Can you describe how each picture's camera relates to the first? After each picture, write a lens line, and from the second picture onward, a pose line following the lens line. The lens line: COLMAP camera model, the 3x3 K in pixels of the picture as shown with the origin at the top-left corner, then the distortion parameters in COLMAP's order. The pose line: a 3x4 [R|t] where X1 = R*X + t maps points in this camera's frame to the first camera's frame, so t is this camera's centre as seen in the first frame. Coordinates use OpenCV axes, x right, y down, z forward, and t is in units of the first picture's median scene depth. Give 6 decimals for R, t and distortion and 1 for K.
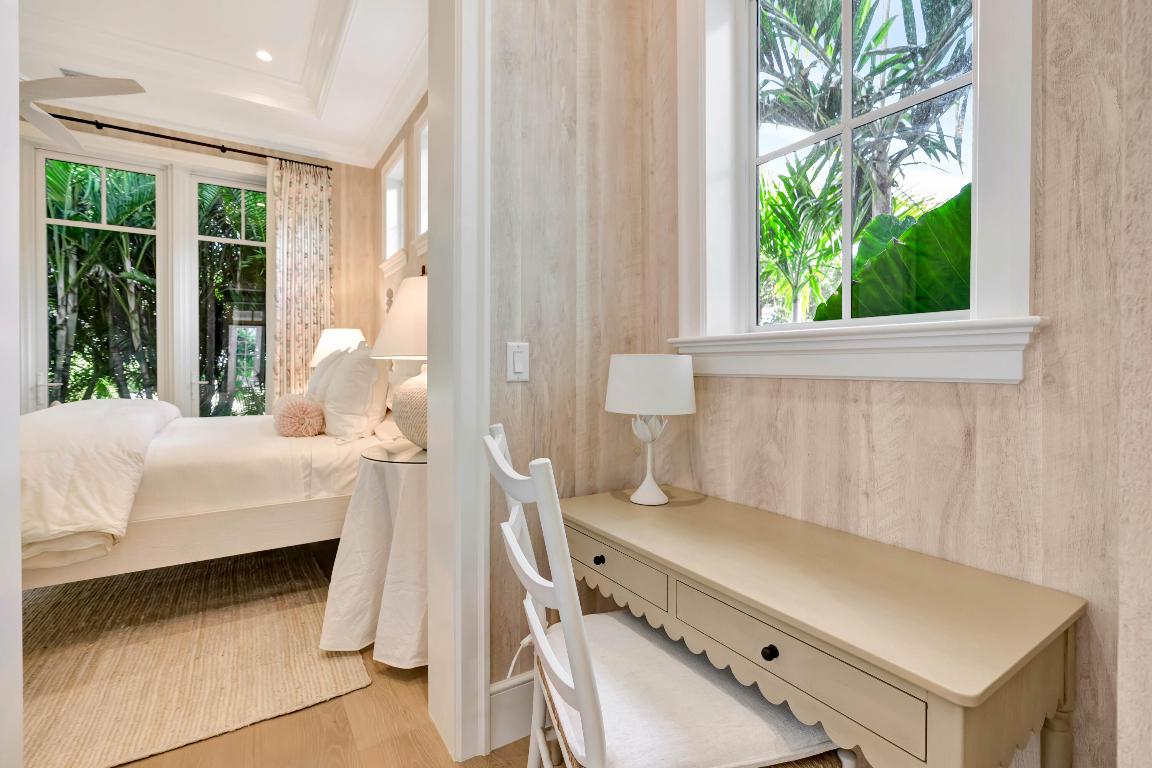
lens RADIAL K [[515.9, 0, 576.9], [0, 515.9, 370.5], [0, 0, 1]] dist [-0.019750, 0.007846]
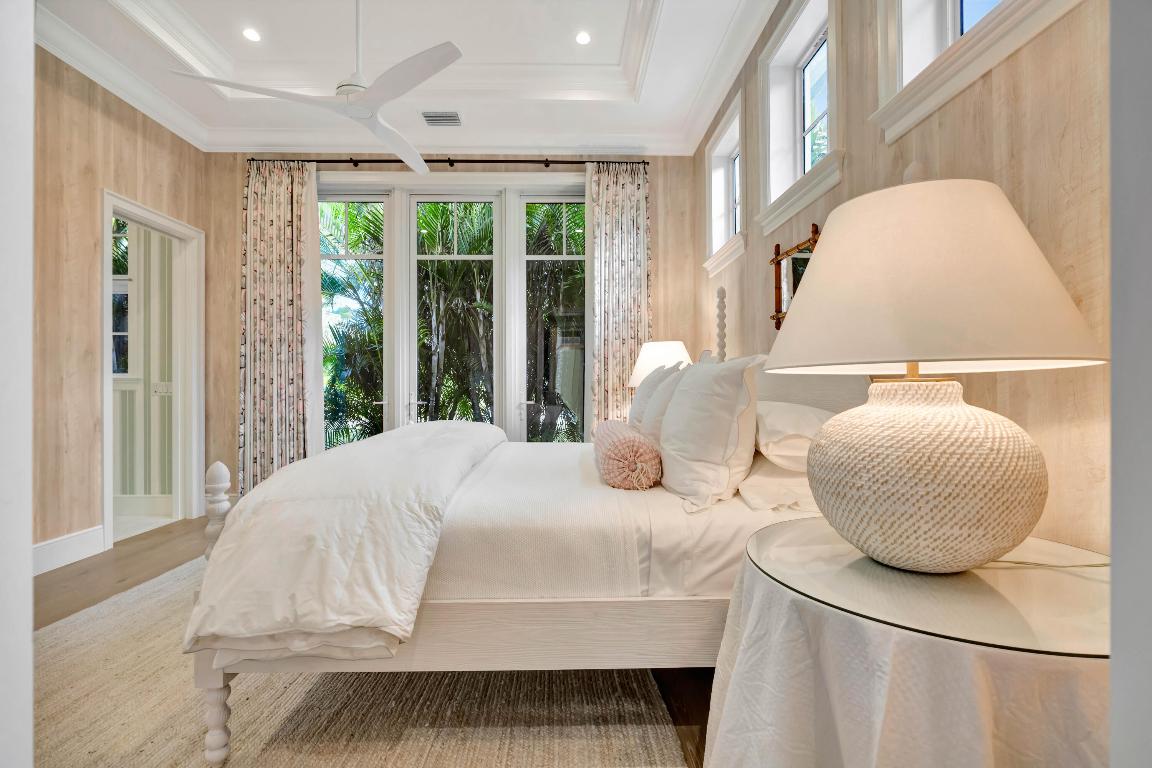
lens RADIAL K [[515.1, 0, 576.0], [0, 515.1, 384.0], [0, 0, 1]] dist [-0.007057, 0.001056]
pose [[0.848079, -0.003805, -0.529855, -0.126985], [-0.001911, 0.999946, -0.010238, -0.002471], [0.529866, 0.009695, 0.848026, 0.202231]]
